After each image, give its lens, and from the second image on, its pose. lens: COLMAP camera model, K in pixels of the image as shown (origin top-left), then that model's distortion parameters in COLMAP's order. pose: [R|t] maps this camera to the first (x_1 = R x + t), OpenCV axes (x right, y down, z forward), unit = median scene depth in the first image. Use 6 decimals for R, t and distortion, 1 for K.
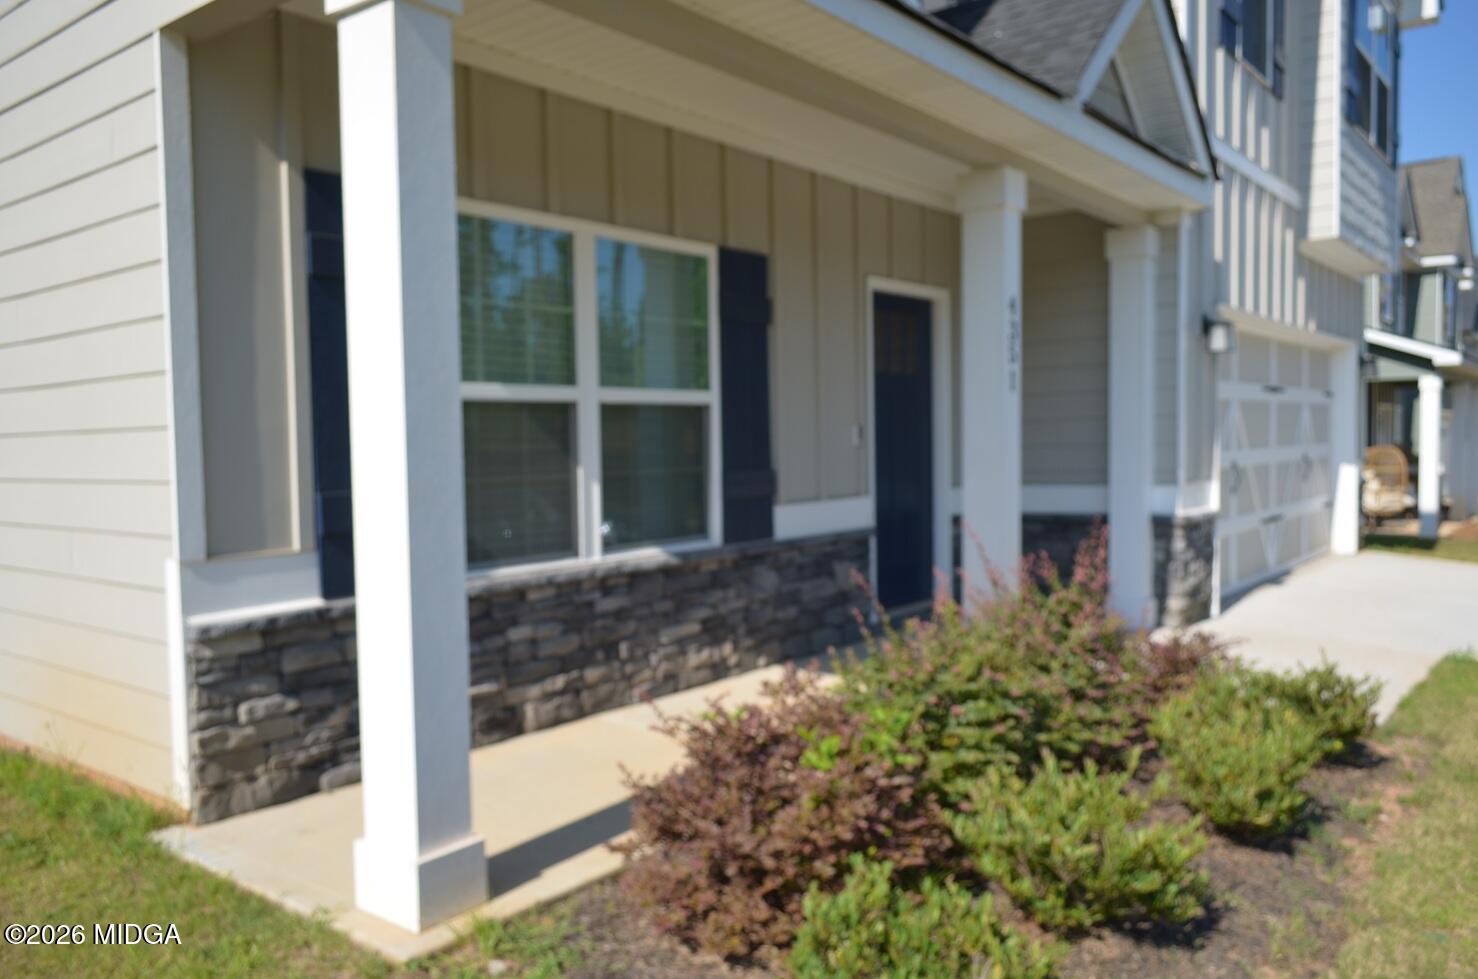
lens RADIAL K [[1157.9, 0, 739.0], [0, 1157.9, 489.5], [0, 0, 1]] dist [0.001673, 0.006303]
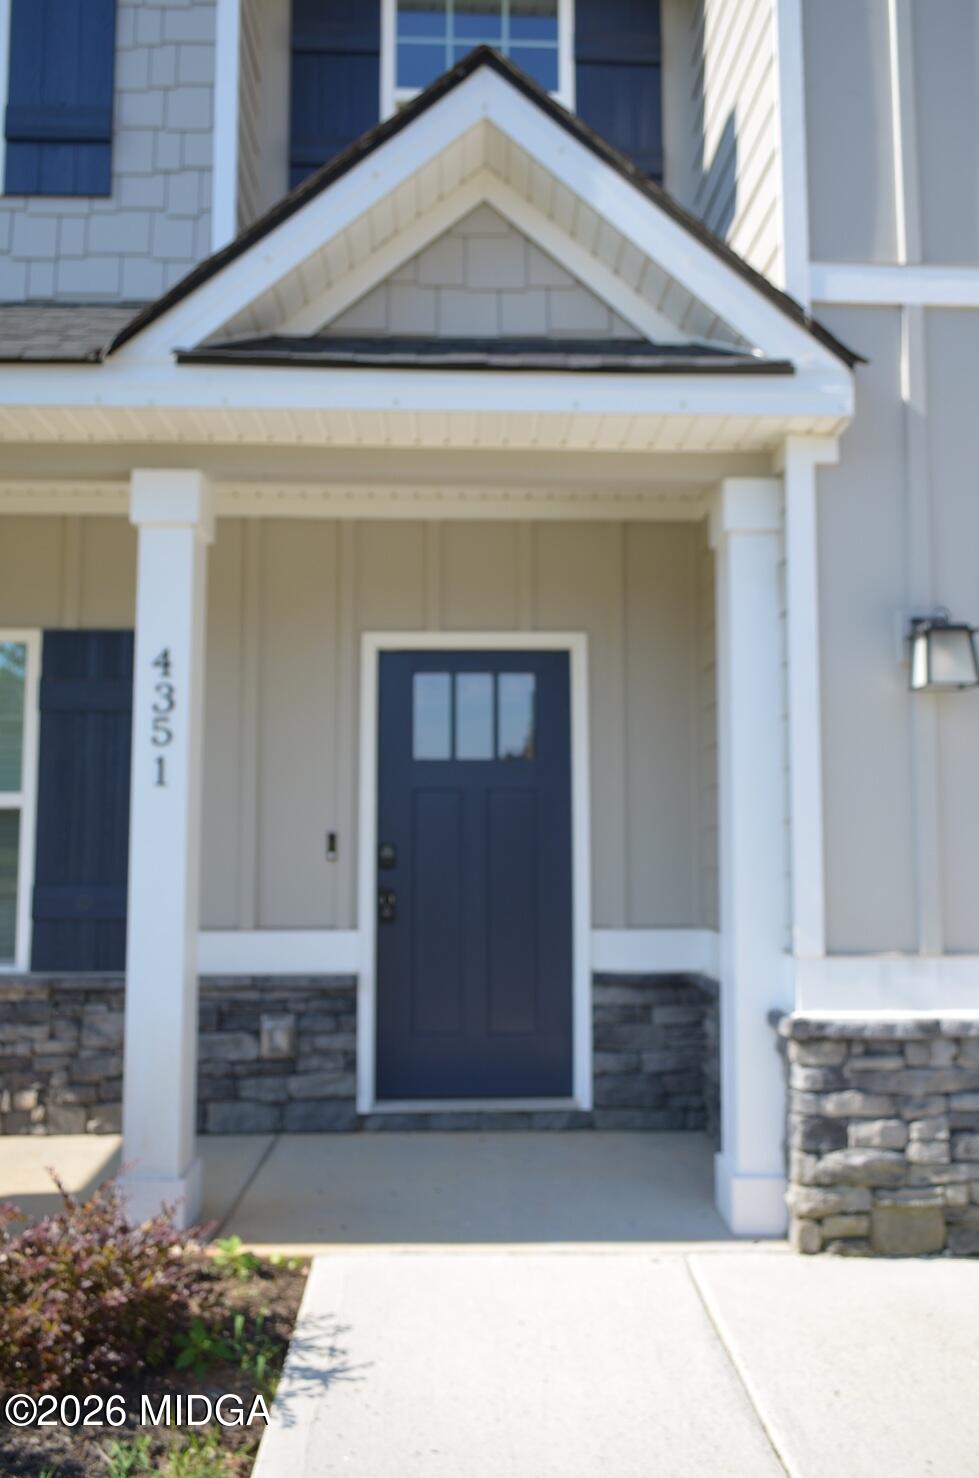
lens RADIAL K [[1101.6, 0, 489.5], [0, 1101.6, 739.0], [0, 0, 1]] dist [-0.002349, 0.000360]
pose [[0.635455, -0.051646, -0.770408, 0.826636], [-0.047664, 0.993234, -0.105898, -0.052436], [0.770665, 0.104014, 0.628694, 0.725383]]
